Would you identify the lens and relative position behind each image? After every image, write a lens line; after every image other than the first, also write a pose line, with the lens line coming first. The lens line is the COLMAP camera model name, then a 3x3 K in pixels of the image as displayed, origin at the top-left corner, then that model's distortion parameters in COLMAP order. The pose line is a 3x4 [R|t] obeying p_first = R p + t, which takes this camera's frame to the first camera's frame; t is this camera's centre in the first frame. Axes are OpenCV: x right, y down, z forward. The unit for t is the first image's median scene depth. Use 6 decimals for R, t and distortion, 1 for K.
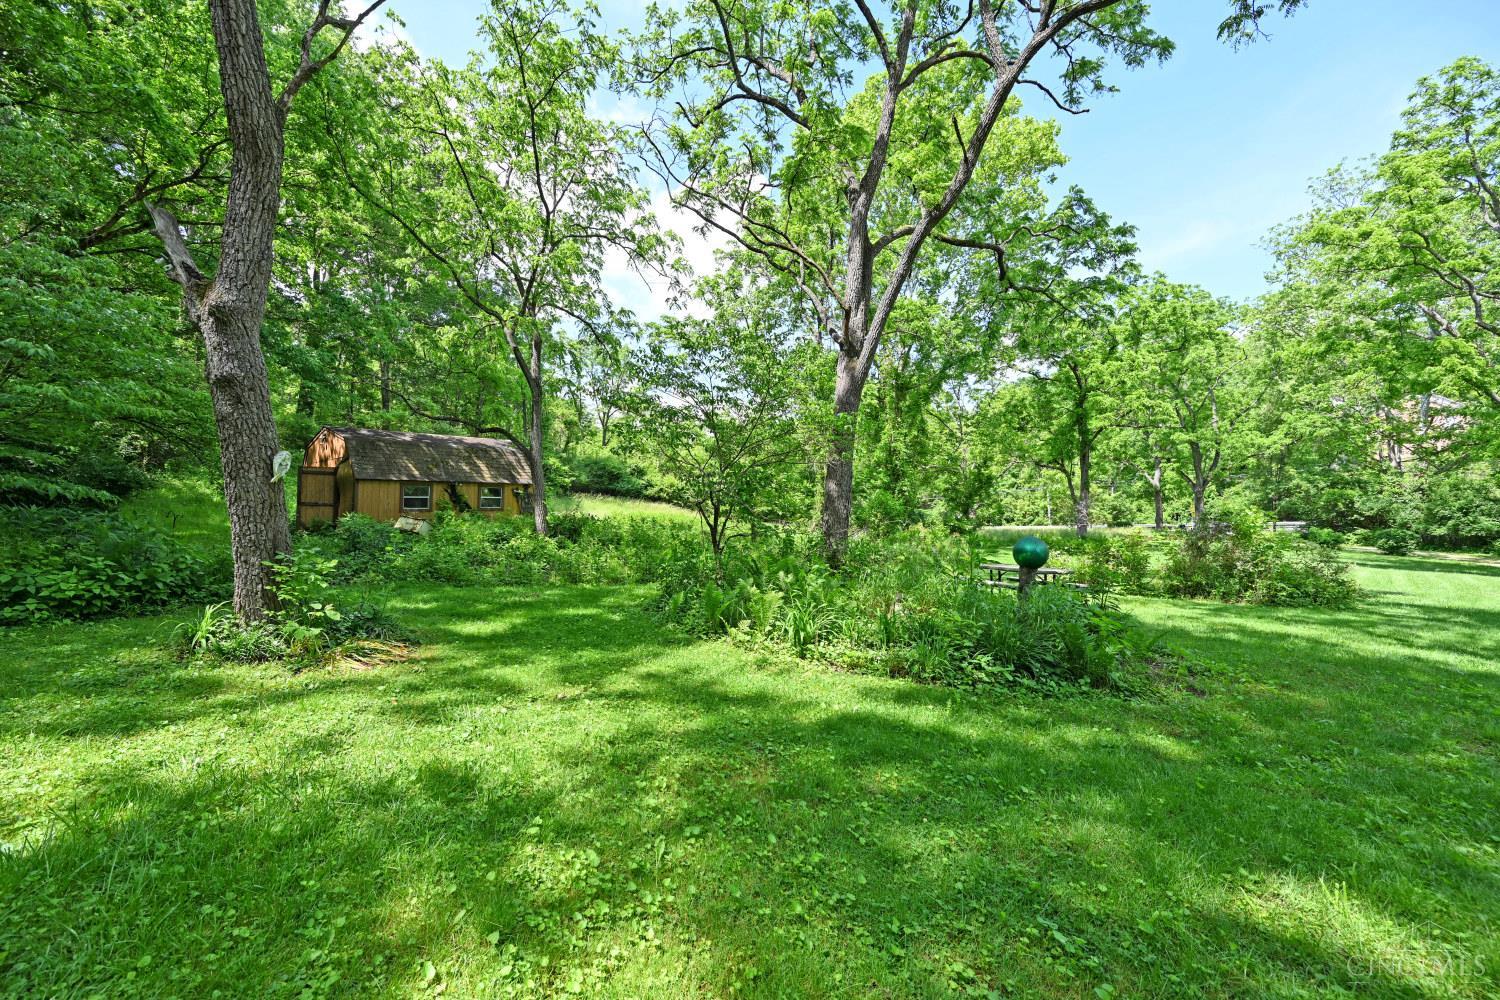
lens RADIAL K [[583.0, 0, 750.0], [0, 583.0, 500.0], [0, 0, 1]] dist [0.001110, 0.000084]
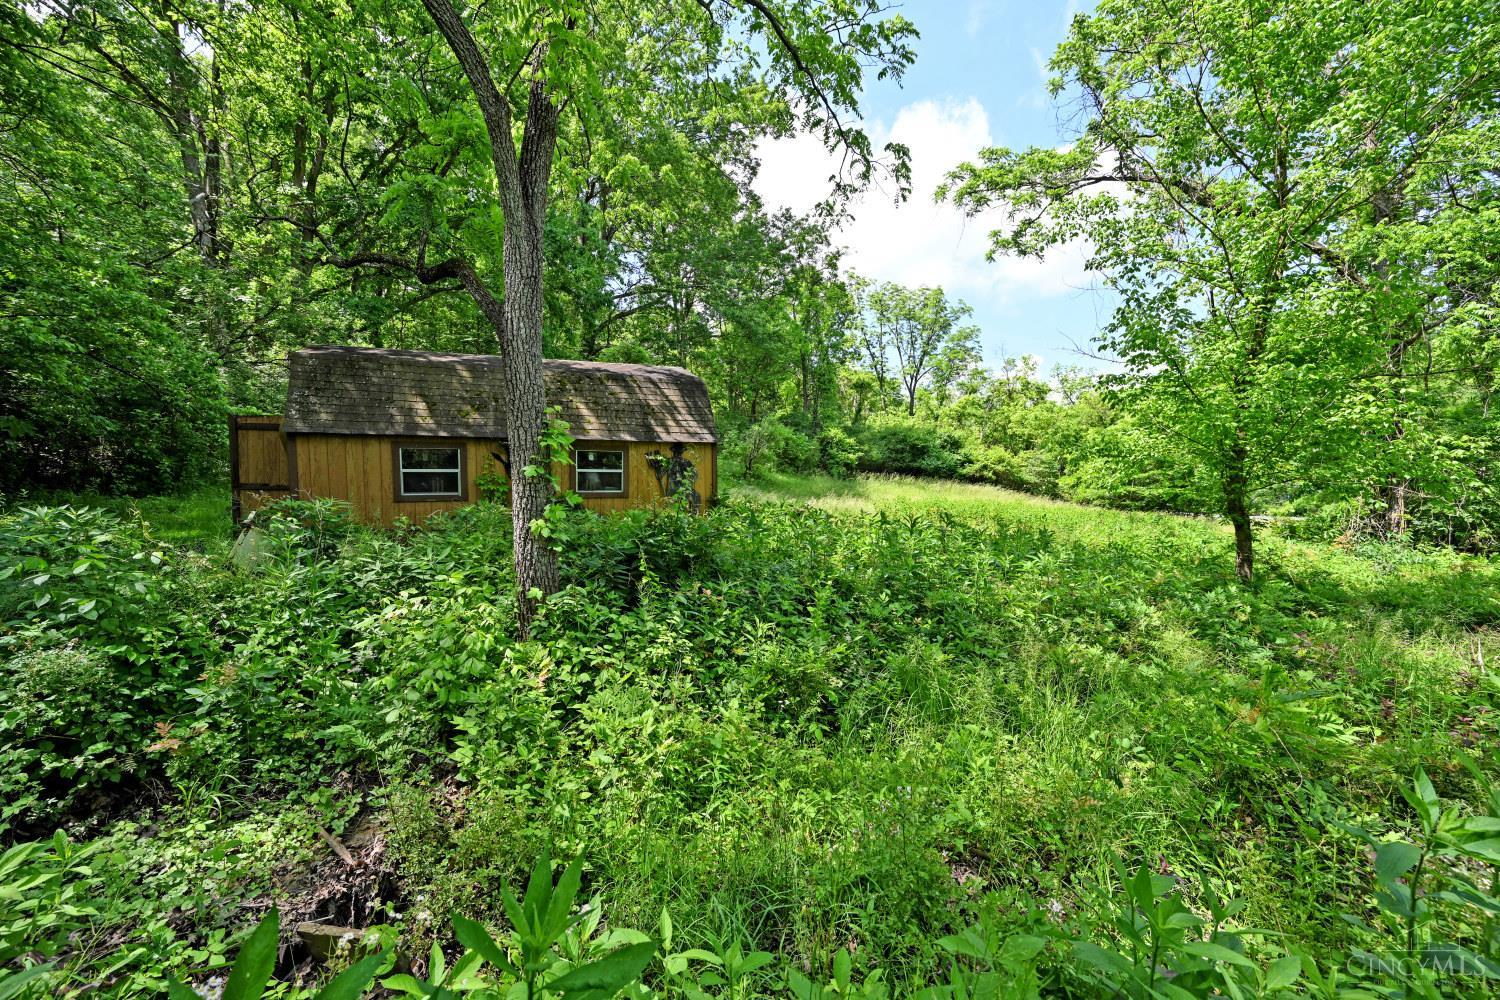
lens RADIAL K [[583.0, 0, 750.0], [0, 583.0, 500.0], [0, 0, 1]] dist [0.001110, 0.000084]
pose [[0.857234, 0.001856, -0.514924, -0.032086], [0.011270, 0.999686, 0.022365, 0.004062], [0.514804, -0.024976, 0.856944, 0.248095]]
